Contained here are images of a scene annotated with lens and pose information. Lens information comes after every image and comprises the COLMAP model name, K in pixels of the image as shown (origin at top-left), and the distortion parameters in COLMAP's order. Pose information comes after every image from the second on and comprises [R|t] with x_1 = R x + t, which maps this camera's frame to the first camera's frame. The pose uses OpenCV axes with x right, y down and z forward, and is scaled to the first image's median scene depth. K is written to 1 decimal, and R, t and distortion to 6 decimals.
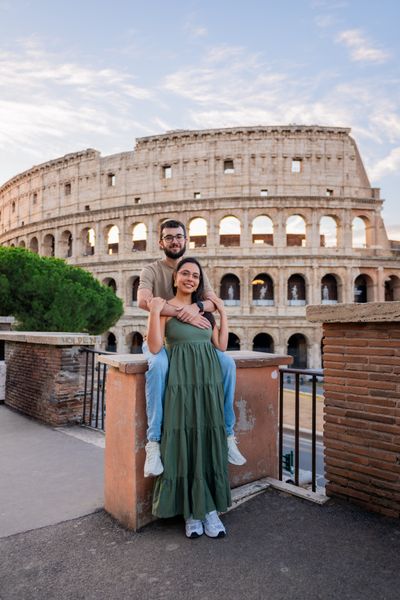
lens RADIAL K [[473.5, 0, 198.5], [0, 473.5, 298.4], [0, 0, 1]] dist [-0.039628, -0.000066]
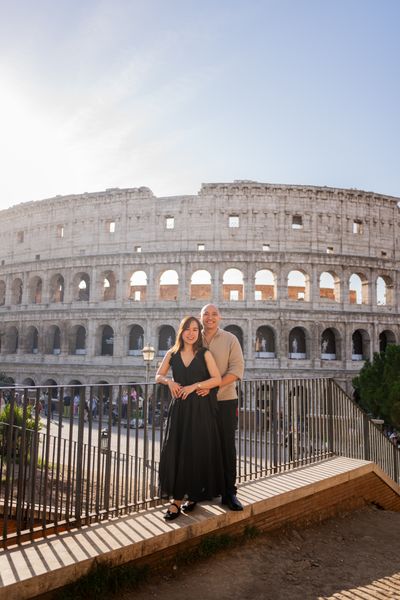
lens RADIAL K [[502.3, 0, 201.8], [0, 502.3, 298.4], [0, 0, 1]] dist [-0.001991, -0.001910]
pose [[0.959409, 0.055433, 0.276516, -0.428015], [-0.029770, 0.994921, -0.096160, -0.003749], [-0.280442, 0.084024, 0.956186, 0.031131]]
